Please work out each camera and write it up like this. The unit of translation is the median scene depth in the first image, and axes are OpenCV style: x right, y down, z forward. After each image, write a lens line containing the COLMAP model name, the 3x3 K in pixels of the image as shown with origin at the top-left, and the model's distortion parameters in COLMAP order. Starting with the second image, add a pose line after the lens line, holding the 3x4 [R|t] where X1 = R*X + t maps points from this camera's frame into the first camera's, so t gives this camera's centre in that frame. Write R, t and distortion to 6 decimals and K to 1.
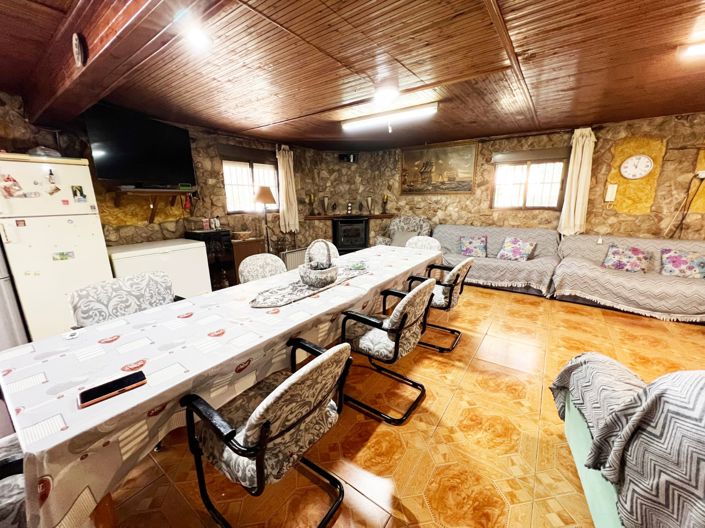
lens RADIAL K [[280.9, 0, 349.7], [0, 280.9, 262.6], [0, 0, 1]] dist [-0.000462, 0.000021]
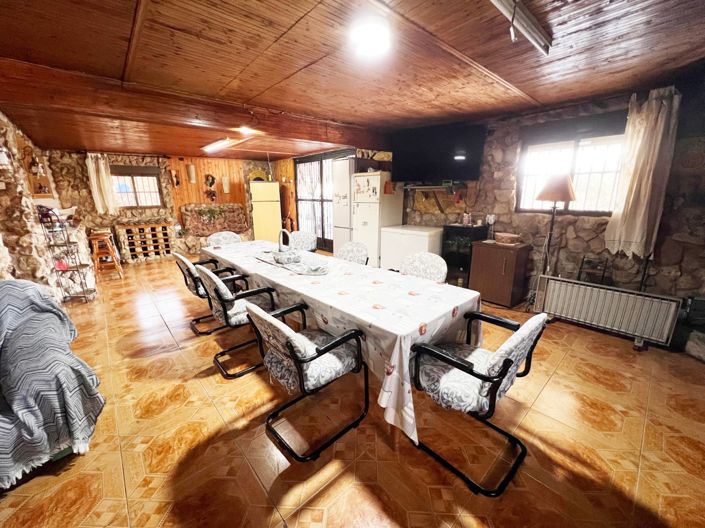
lens RADIAL K [[284.3, 0, 352.5], [0, 284.3, 264.0], [0, 0, 1]] dist [0.001213, 0.000210]
pose [[-0.209750, 0.247894, -0.945808, 0.934965], [-0.206927, 0.934161, 0.290732, -0.318040], [0.955608, 0.256695, -0.144644, 1.276975]]
